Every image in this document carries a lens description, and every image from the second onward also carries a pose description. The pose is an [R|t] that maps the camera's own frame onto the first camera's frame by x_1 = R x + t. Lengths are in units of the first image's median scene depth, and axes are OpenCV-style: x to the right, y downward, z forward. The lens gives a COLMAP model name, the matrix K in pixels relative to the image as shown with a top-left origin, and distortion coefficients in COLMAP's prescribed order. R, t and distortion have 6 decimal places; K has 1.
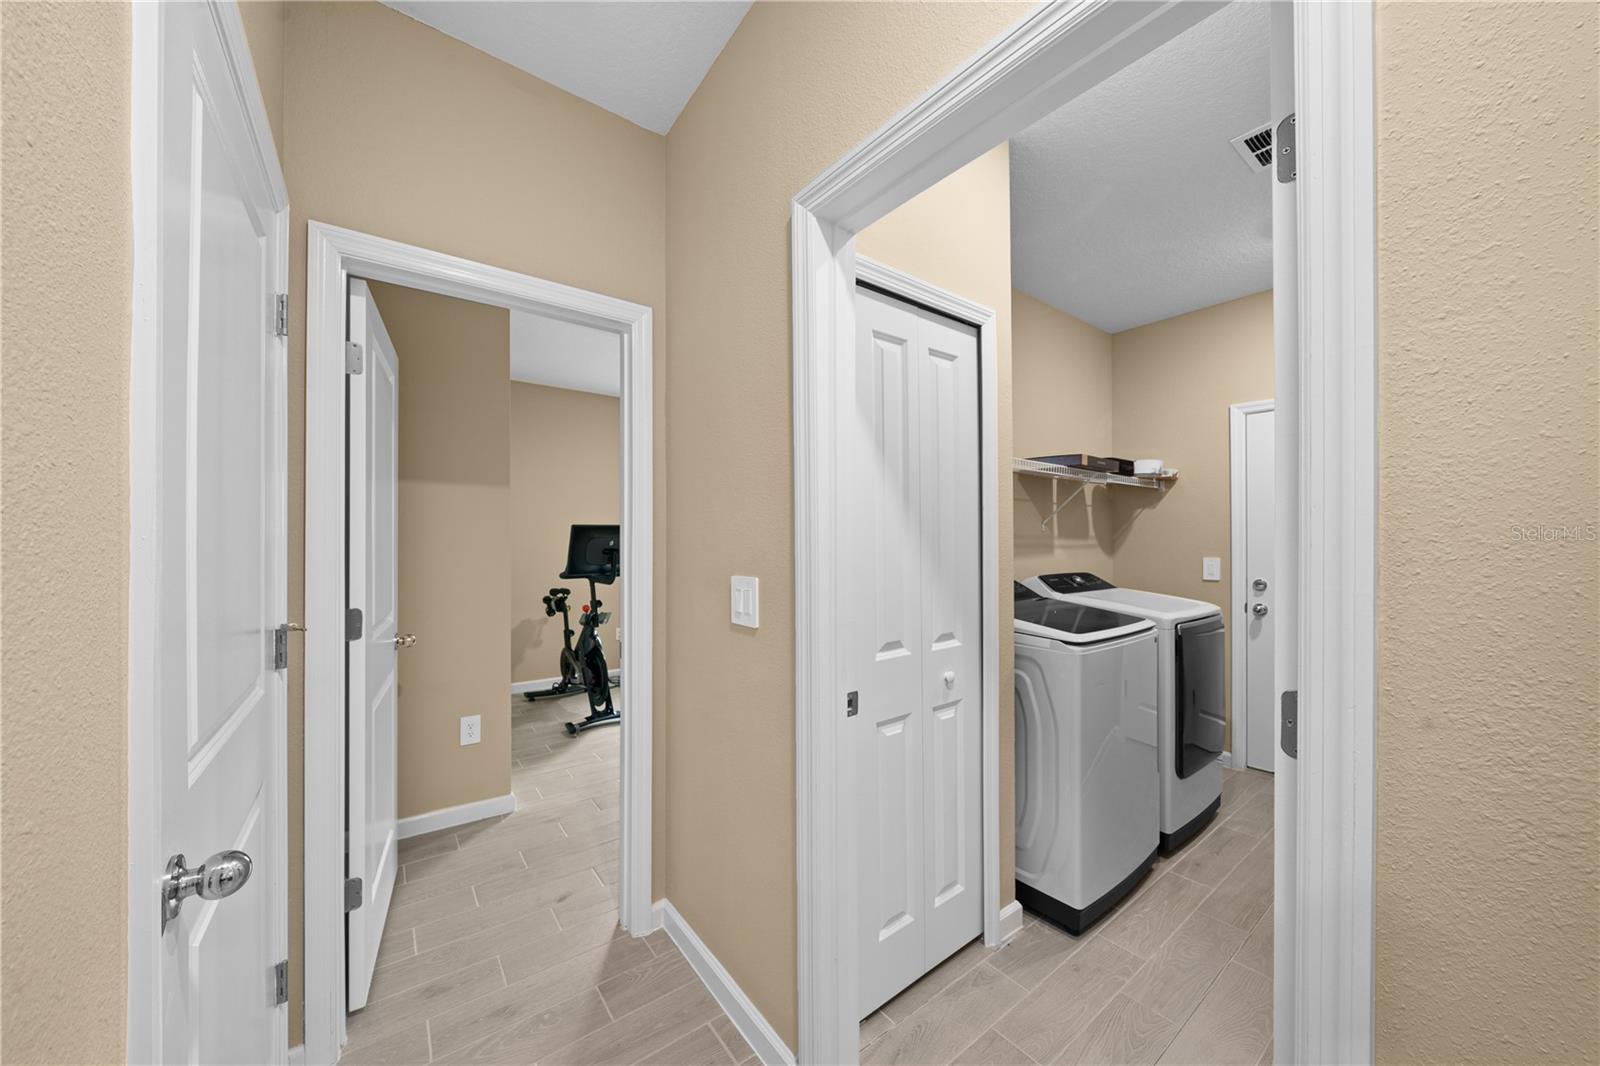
lens RADIAL K [[557.4, 0, 793.4], [0, 557.4, 539.4], [0, 0, 1]] dist [-0.000693, -0.000045]
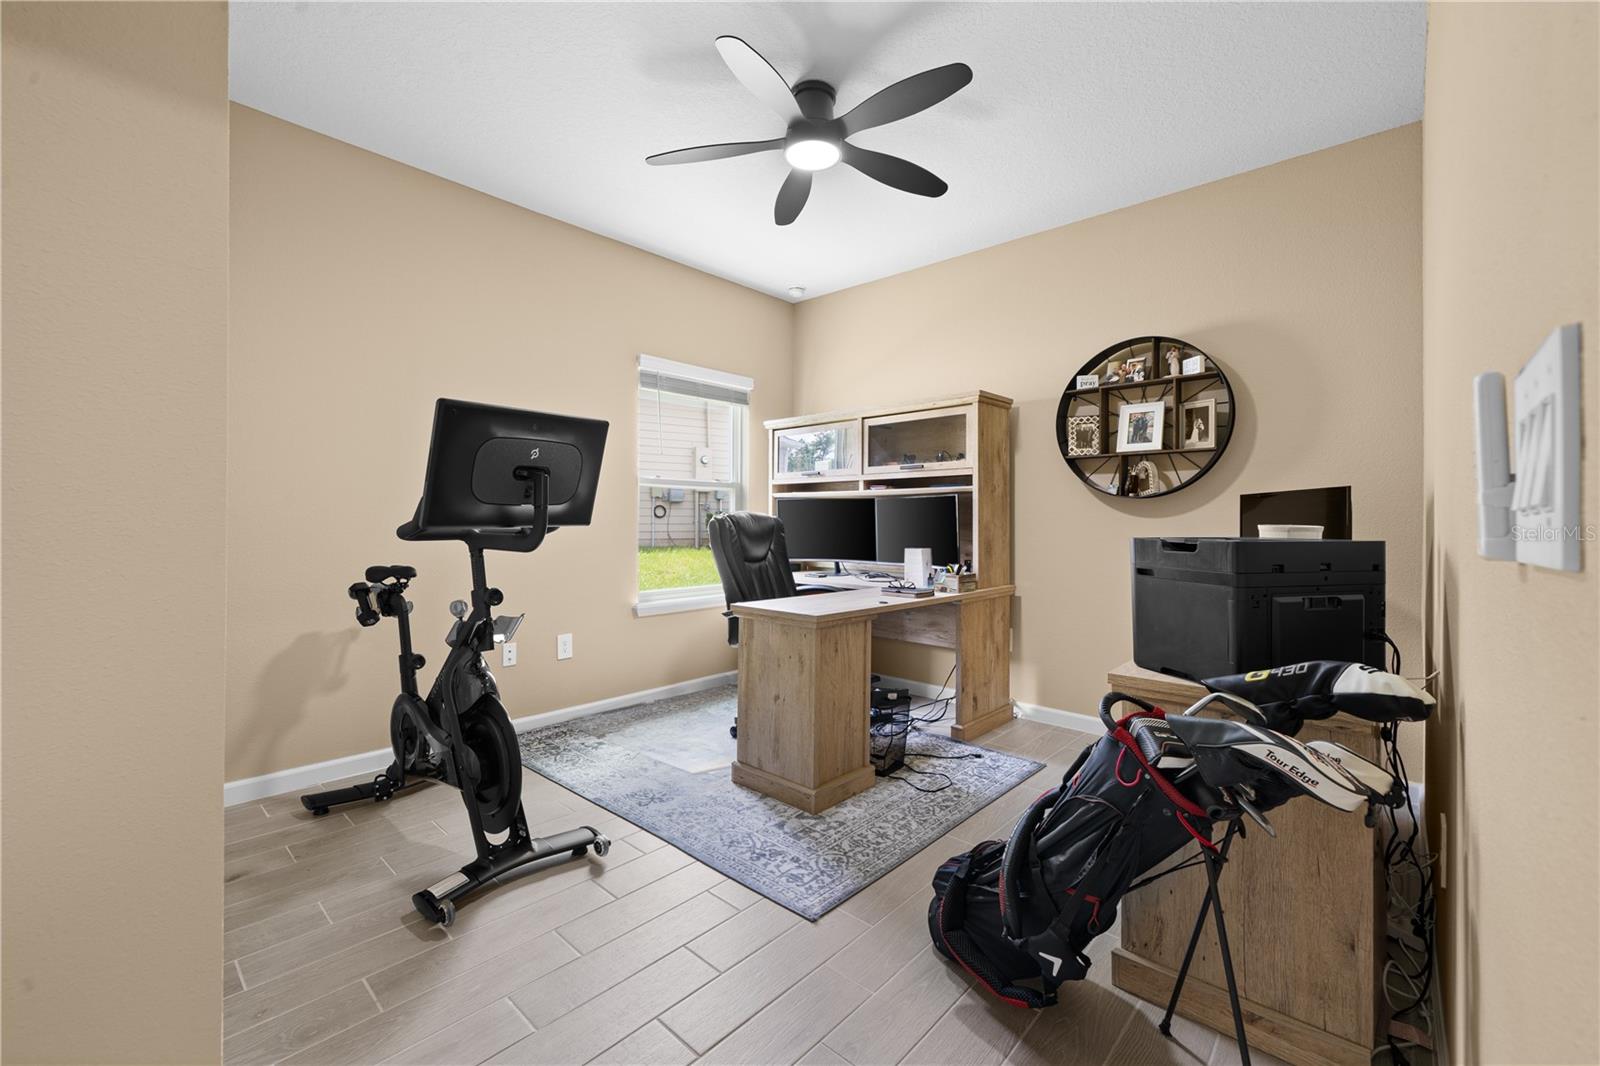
lens RADIAL K [[650.9, 0, 806.4], [0, 650.9, 519.9], [0, 0, 1]] dist [0.001945, -0.000079]
pose [[0.980865, 0.004670, 0.194633, -0.201226], [-0.005740, 0.999971, 0.004933, 0.048997], [-0.194605, -0.005956, 0.980864, 0.435970]]
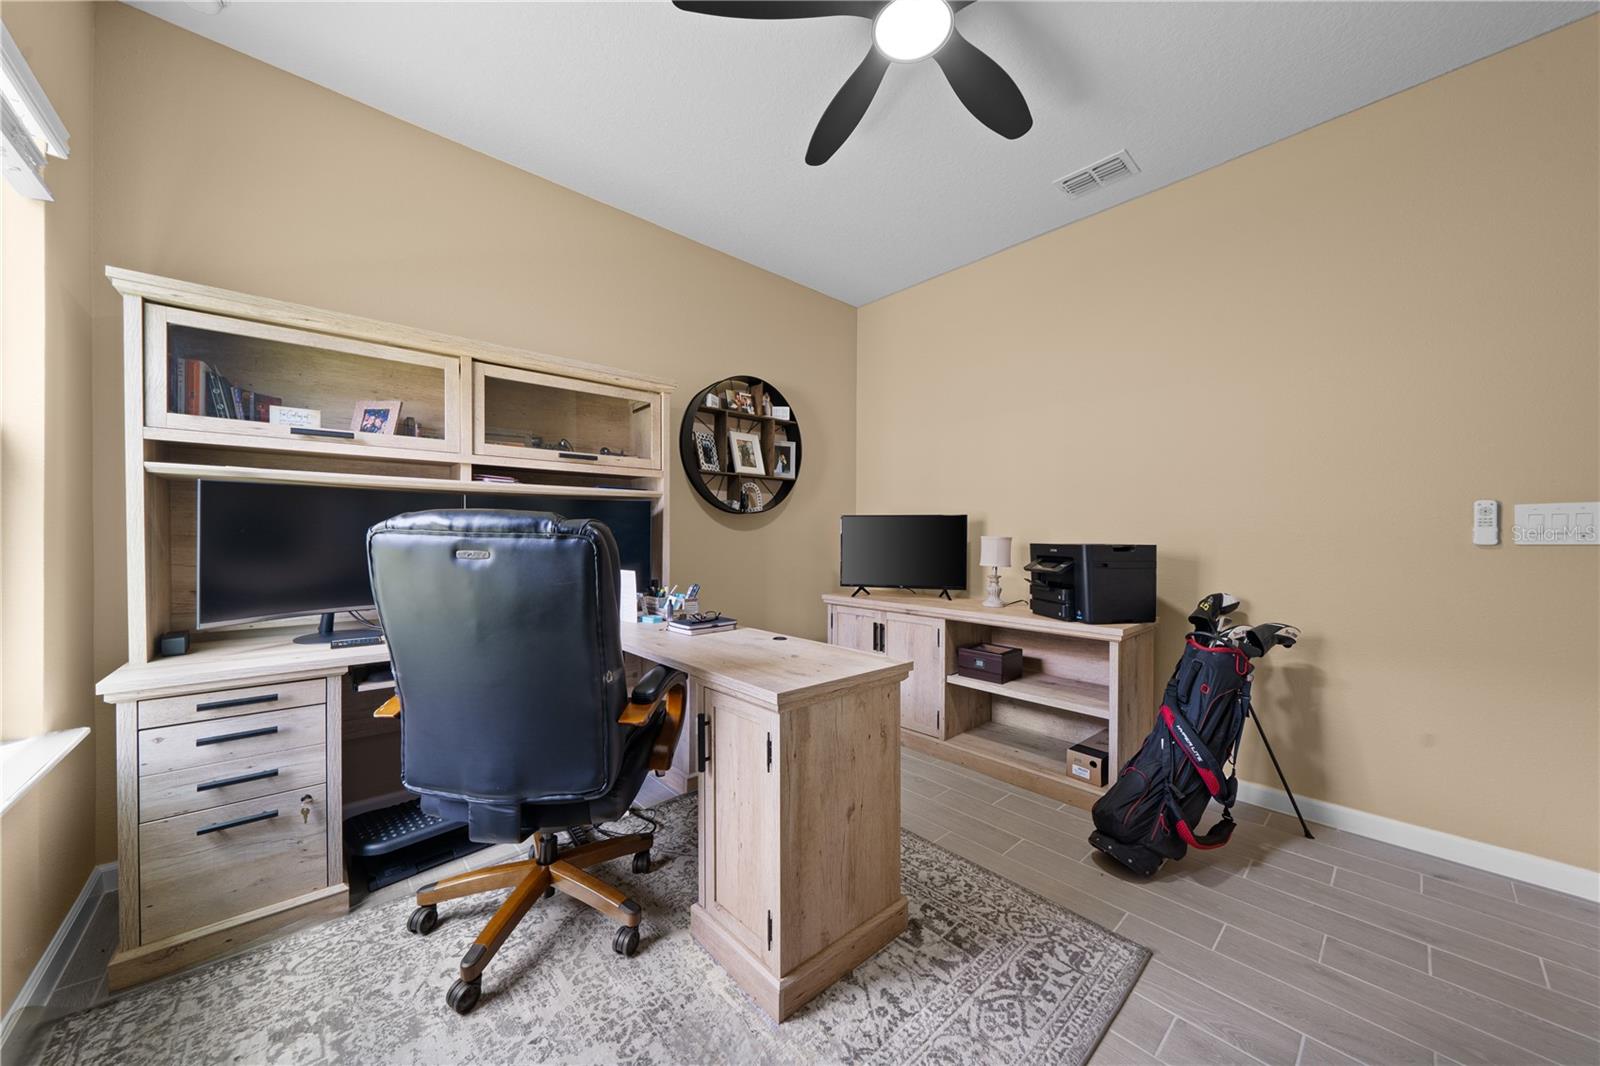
lens RADIAL K [[557.4, 0, 797.0], [0, 557.4, 540.2], [0, 0, 1]] dist [-0.000693, -0.000045]
pose [[-0.089316, -0.008798, 0.995964, -0.425671], [-0.008720, 0.999930, 0.008051, 0.054309], [-0.995965, -0.007965, -0.089387, 1.069843]]
